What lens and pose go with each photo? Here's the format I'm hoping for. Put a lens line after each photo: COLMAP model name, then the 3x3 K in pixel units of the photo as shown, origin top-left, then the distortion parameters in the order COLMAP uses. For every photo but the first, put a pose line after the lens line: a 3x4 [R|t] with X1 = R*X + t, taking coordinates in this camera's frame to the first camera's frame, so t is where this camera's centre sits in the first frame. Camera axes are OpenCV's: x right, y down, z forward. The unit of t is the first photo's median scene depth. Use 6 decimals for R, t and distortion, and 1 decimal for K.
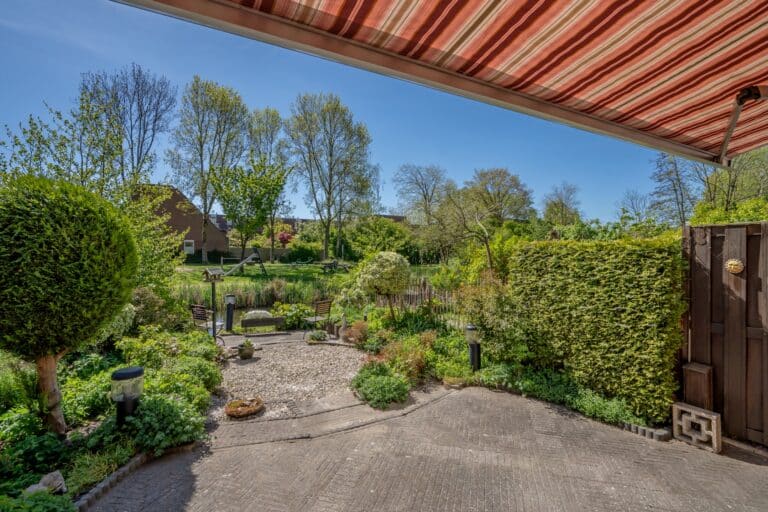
lens RADIAL K [[357.4, 0, 384.5], [0, 357.4, 249.3], [0, 0, 1]] dist [-0.000872, -0.000295]
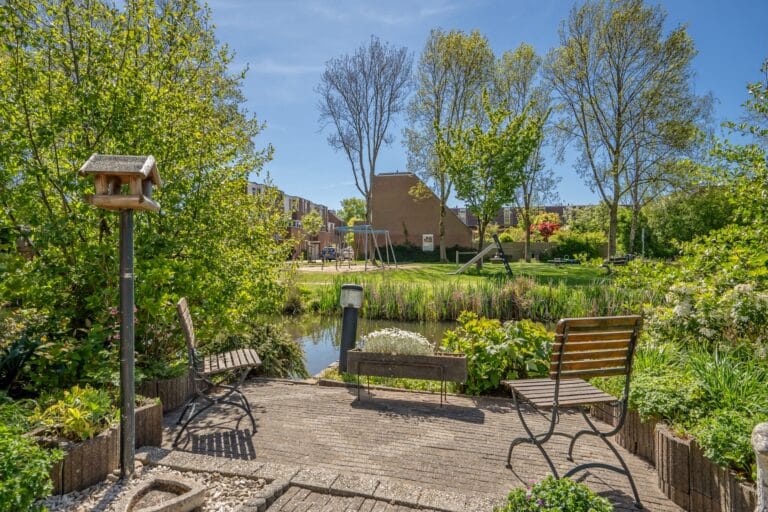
lens RADIAL K [[438.5, 0, 381.5], [0, 438.5, 252.7], [0, 0, 1]] dist [0.002997, -0.000060]
pose [[0.798707, -0.009535, -0.601644, -0.020046], [0.010221, 0.999945, -0.002278, 0.018233], [0.601633, -0.004330, 0.798761, 0.123073]]
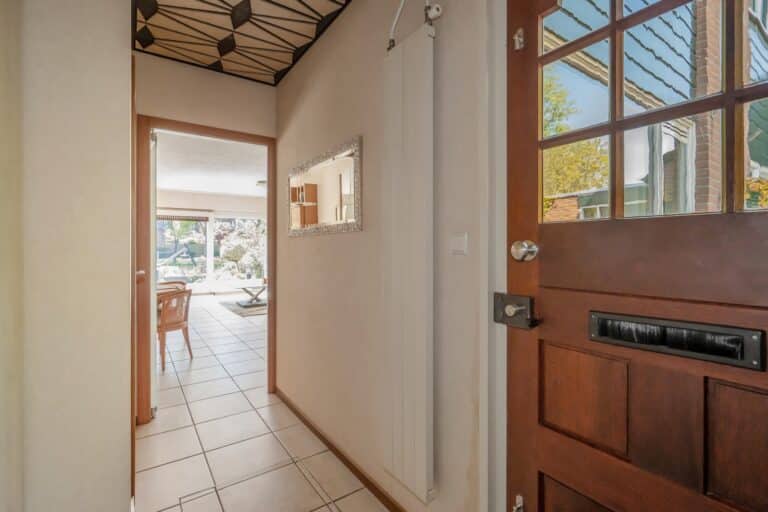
lens RADIAL K [[357.4, 0, 384.5], [0, 357.4, 249.3], [0, 0, 1]] dist [-0.000872, -0.000295]
pose [[0.991403, -0.003874, 0.130783, 0.098139], [0.002973, 0.999970, 0.007086, 0.007081], [-0.130807, -0.006636, 0.991386, -0.196432]]
